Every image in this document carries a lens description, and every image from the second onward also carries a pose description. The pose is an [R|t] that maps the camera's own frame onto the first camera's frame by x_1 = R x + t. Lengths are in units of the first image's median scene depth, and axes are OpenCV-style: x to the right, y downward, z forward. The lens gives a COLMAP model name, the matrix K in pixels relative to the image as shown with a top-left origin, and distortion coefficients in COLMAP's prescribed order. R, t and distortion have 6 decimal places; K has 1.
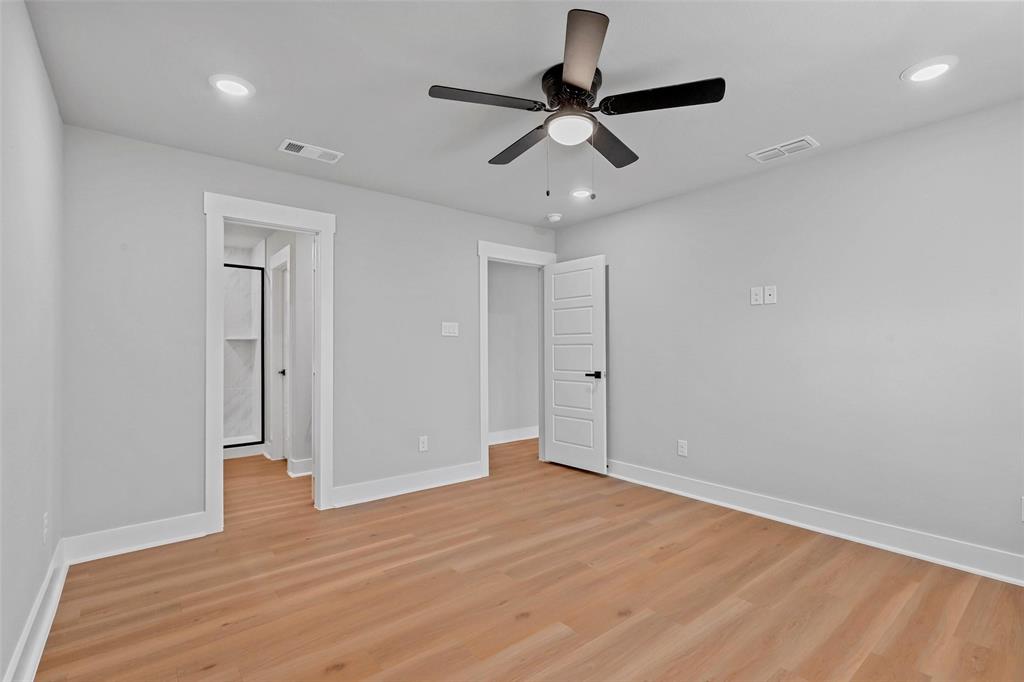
lens RADIAL K [[466.5, 0, 512.0], [0, 466.5, 341.0], [0, 0, 1]] dist [0.000690, 0.000248]
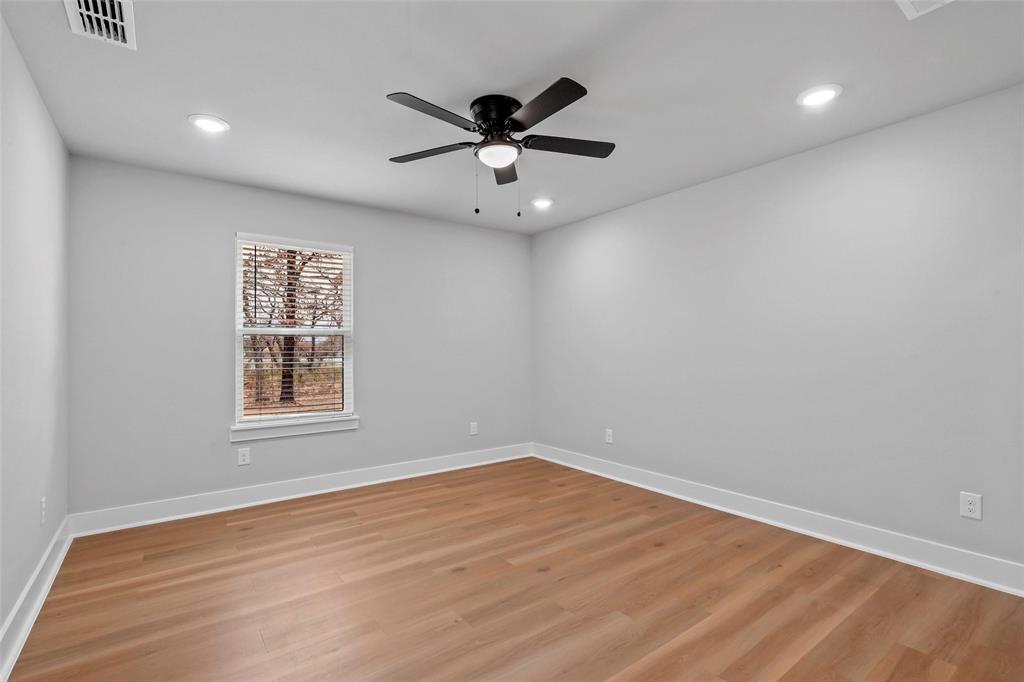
lens RADIAL K [[469.4, 0, 514.8], [0, 469.4, 352.2], [0, 0, 1]] dist [0.001464, 0.000037]
pose [[-0.999280, 0.006380, 0.037391, 0.038976], [0.006011, 0.999932, -0.009966, 0.028963], [-0.037452, -0.009734, -0.999251, 1.758334]]
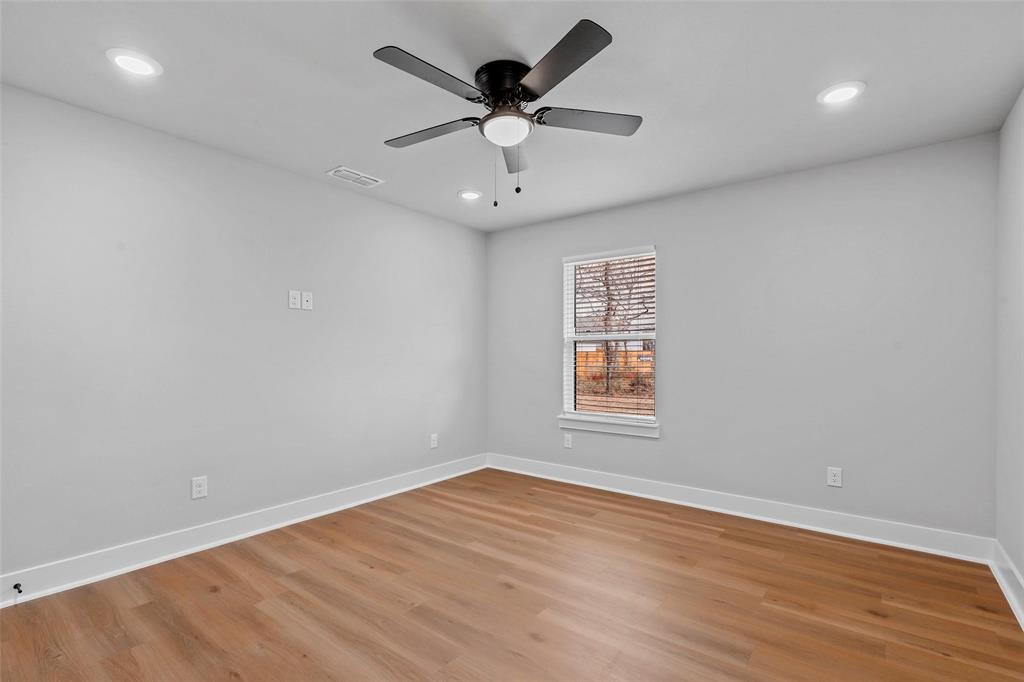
lens RADIAL K [[469.4, 0, 514.8], [0, 469.4, 352.2], [0, 0, 1]] dist [0.001464, 0.000037]
pose [[-0.239477, 0.009492, 0.970856, -0.697087], [-0.018000, 0.999737, -0.014214, 0.024919], [-0.970735, -0.020880, -0.239243, 1.011243]]
